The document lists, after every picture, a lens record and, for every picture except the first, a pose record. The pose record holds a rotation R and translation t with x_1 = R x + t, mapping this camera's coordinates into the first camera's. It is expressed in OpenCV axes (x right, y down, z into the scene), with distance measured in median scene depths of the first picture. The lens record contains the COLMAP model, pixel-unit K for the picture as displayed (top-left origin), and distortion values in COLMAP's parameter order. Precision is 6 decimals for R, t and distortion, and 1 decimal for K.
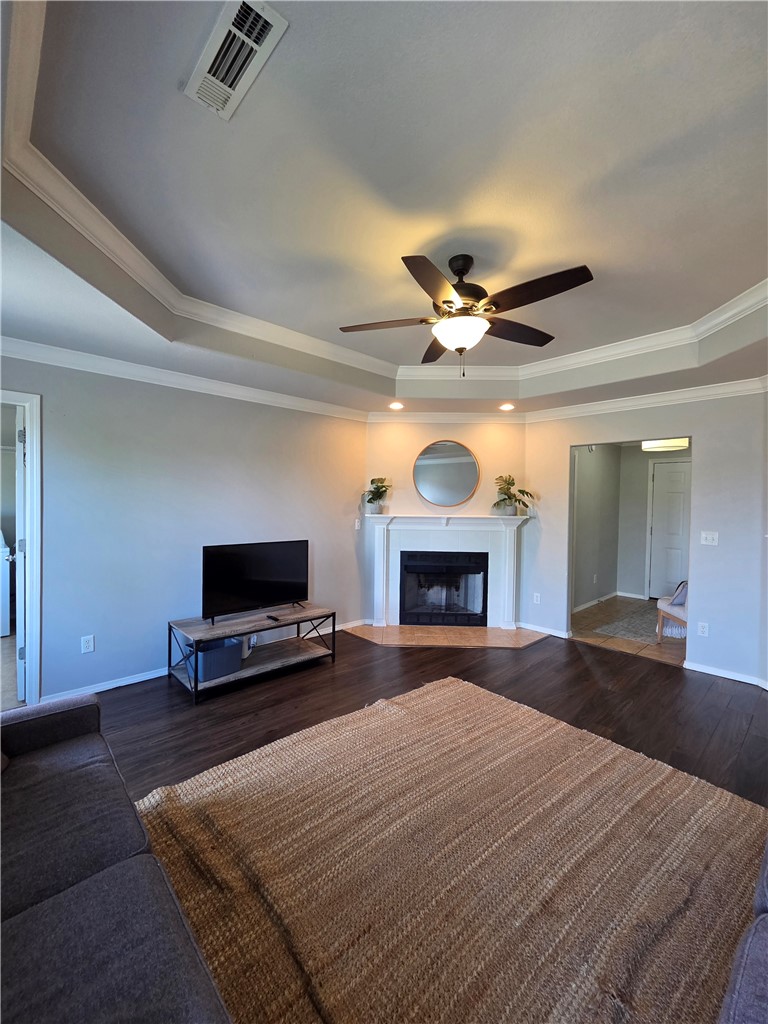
lens RADIAL K [[423.8, 0, 383.9], [0, 423.8, 510.1], [0, 0, 1]] dist [0.001981, -0.000367]
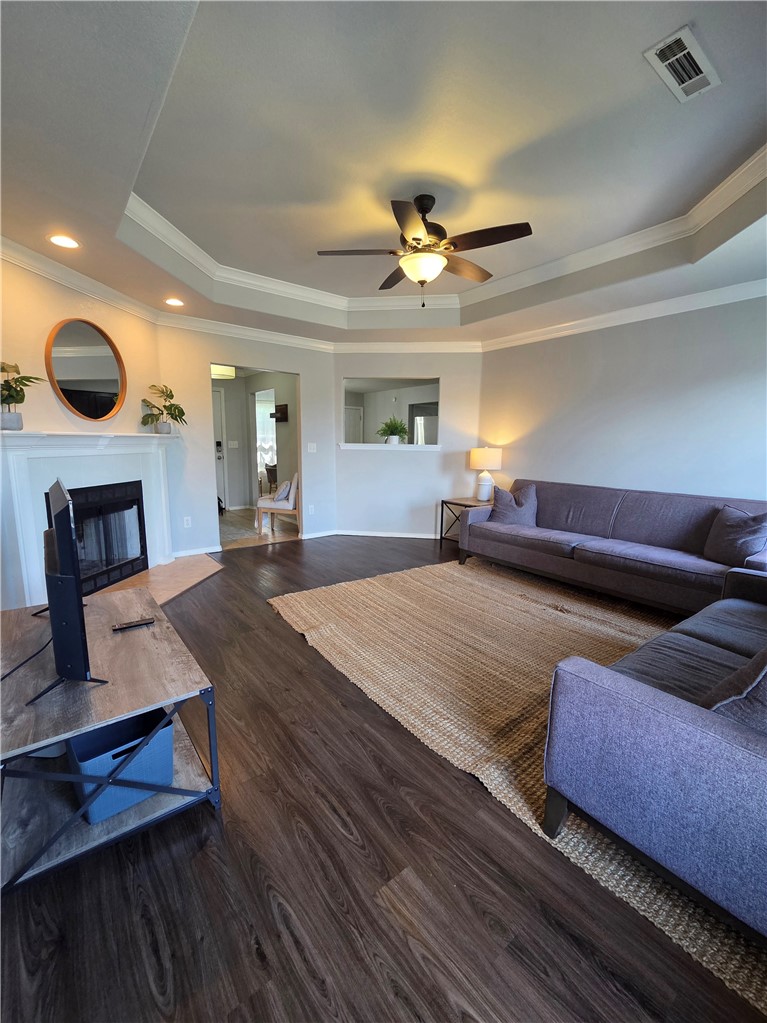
lens RADIAL K [[423.4, 0, 380.6], [0, 423.4, 509.5], [0, 0, 1]] dist [0.001981, -0.000367]
pose [[0.097437, -0.170056, 0.980605, -0.517295], [0.008656, 0.985401, 0.170027, 0.021315], [-0.995204, -0.008078, 0.097487, 0.467321]]
